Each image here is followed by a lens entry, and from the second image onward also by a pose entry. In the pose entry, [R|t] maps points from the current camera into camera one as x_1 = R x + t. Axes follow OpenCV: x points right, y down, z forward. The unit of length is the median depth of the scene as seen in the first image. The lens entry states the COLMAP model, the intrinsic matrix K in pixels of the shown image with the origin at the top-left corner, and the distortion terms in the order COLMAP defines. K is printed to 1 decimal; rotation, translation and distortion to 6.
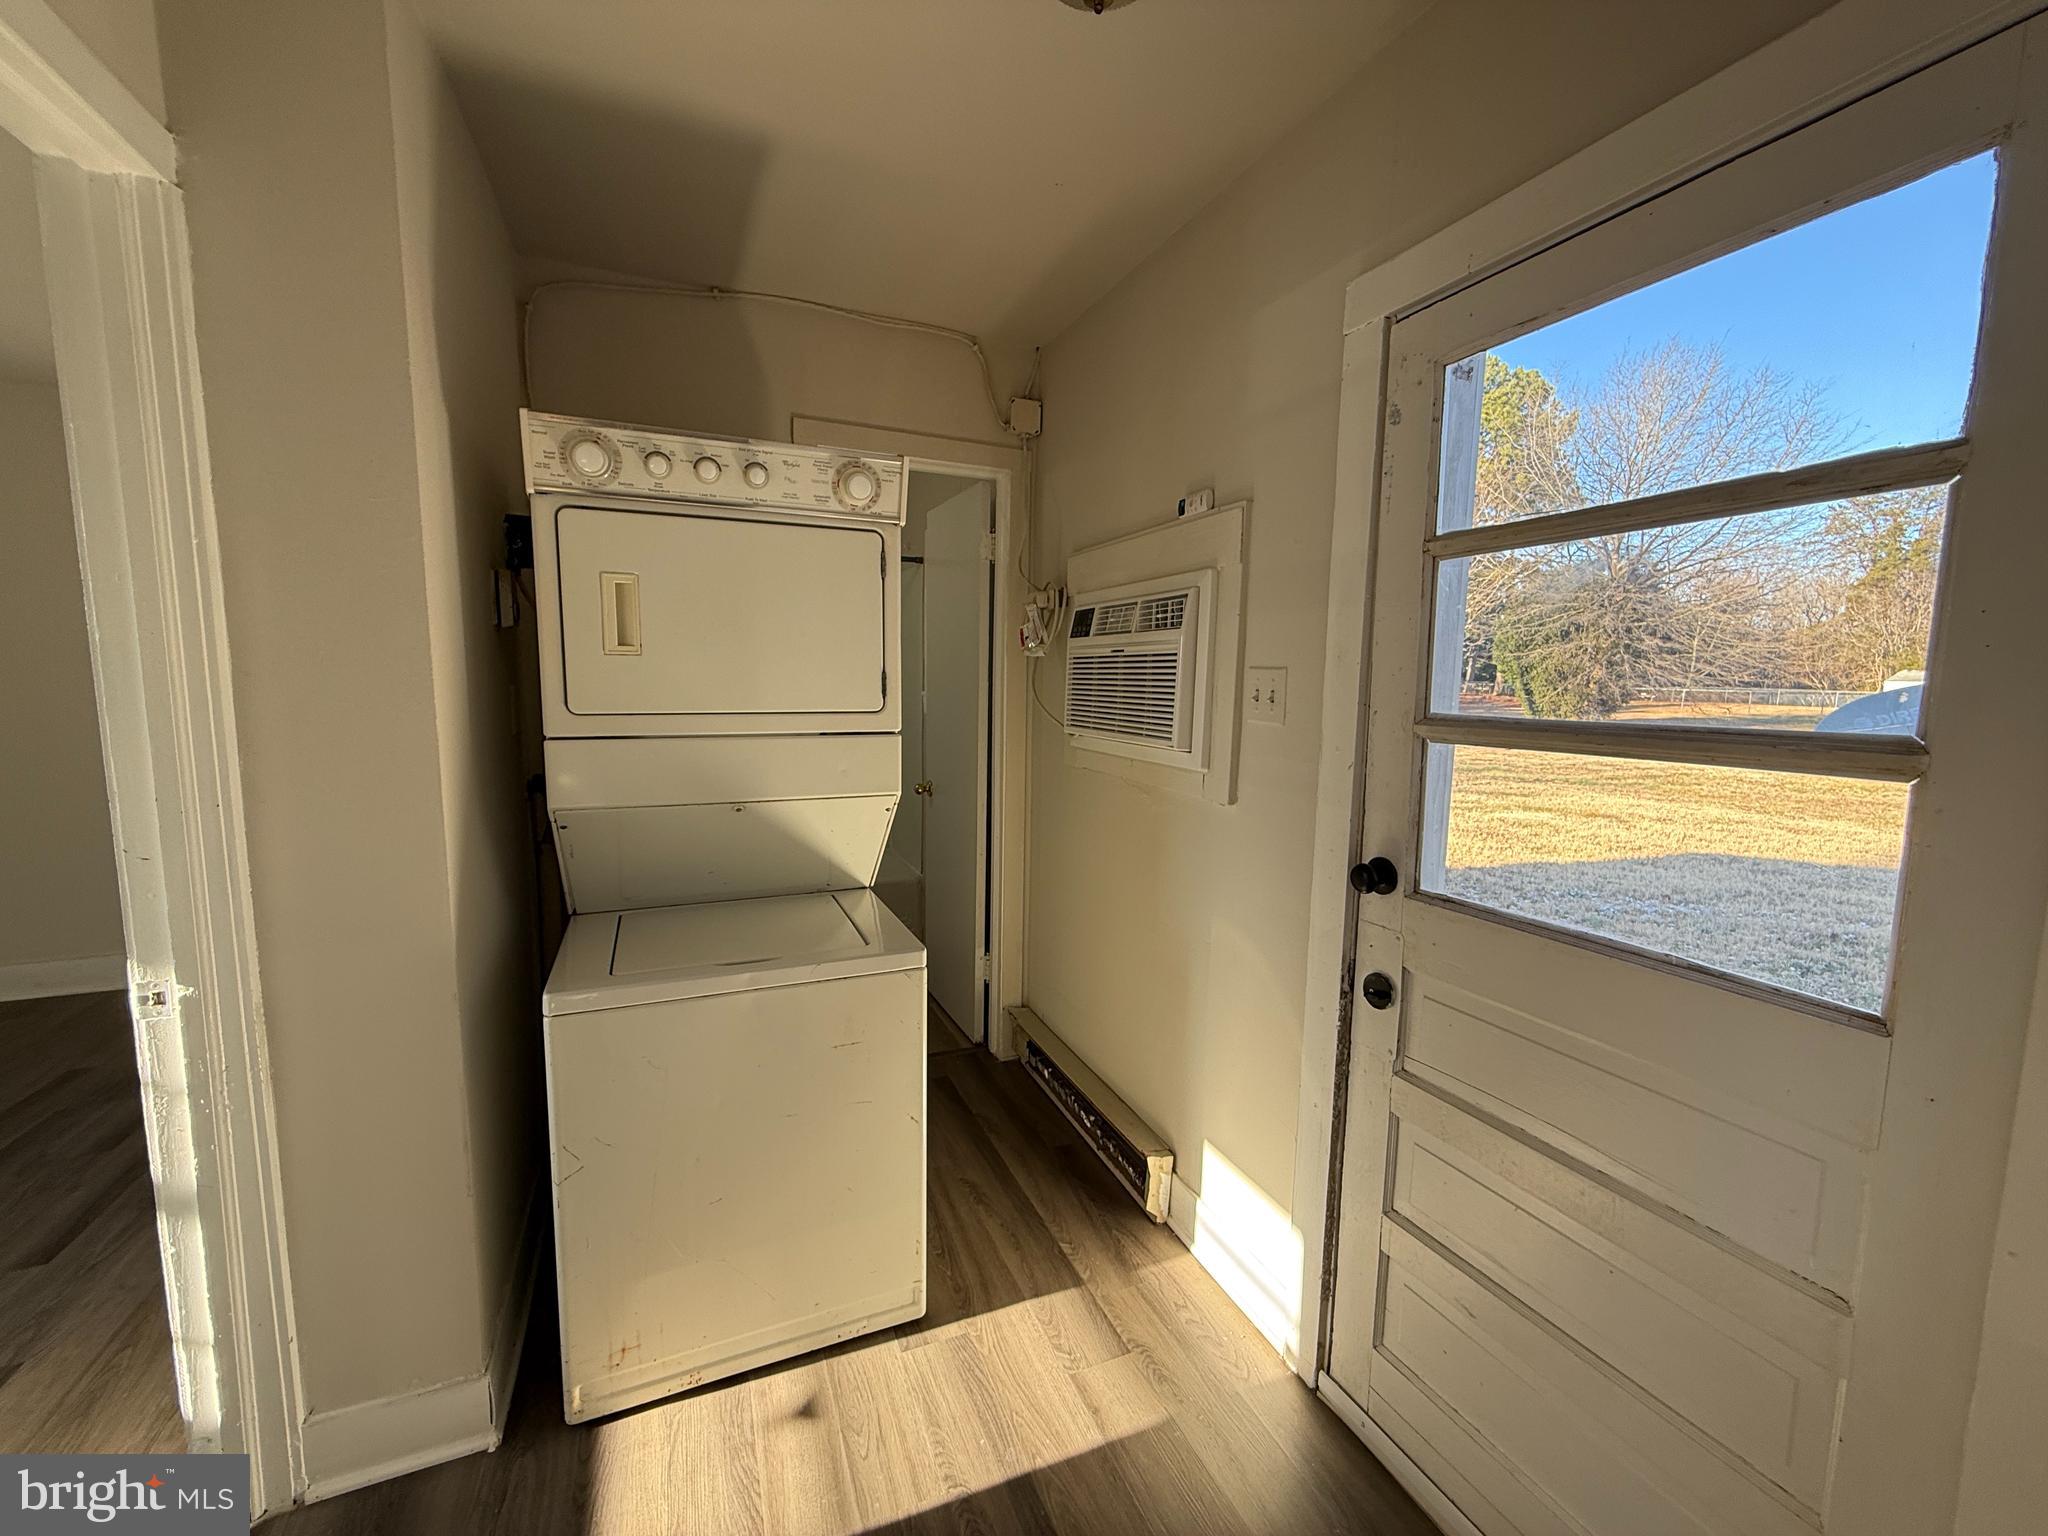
lens RADIAL K [[816.4, 0, 1018.4], [0, 816.4, 769.9], [0, 0, 1]] dist [-0.000872, -0.000073]
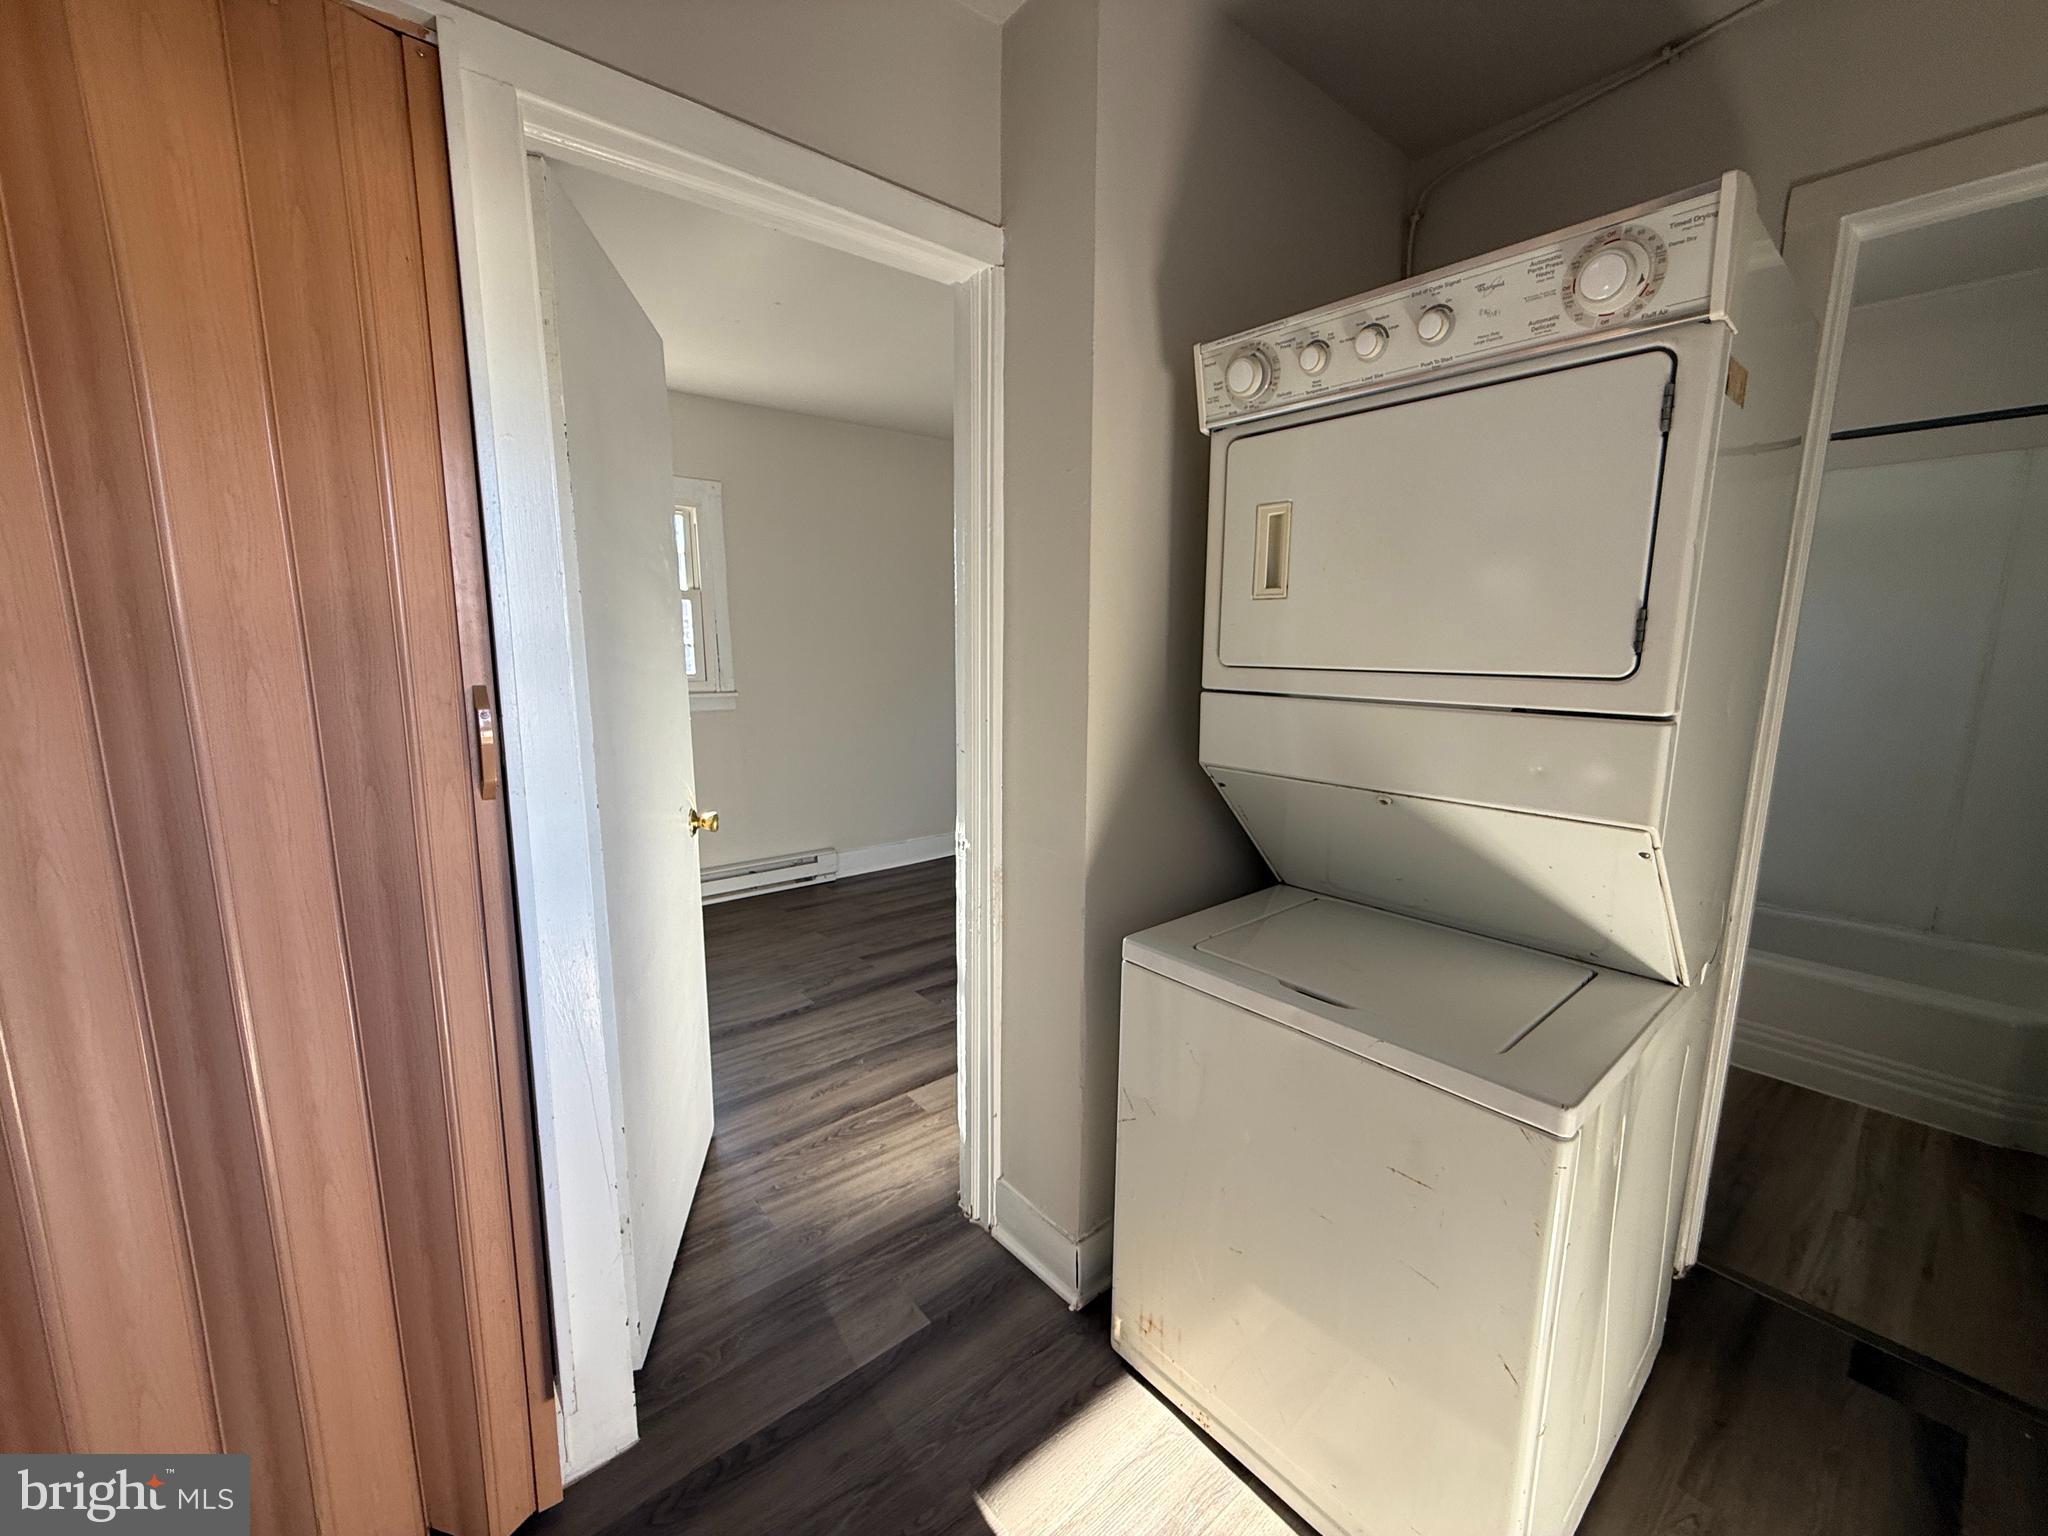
lens RADIAL K [[816.4, 0, 1018.4], [0, 816.4, 769.9], [0, 0, 1]] dist [-0.000872, -0.000073]
pose [[0.285581, 0.142532, -0.947696, 0.287938], [-0.113043, 0.986985, 0.114376, -0.030148], [0.951664, 0.074466, 0.297977, 0.496287]]
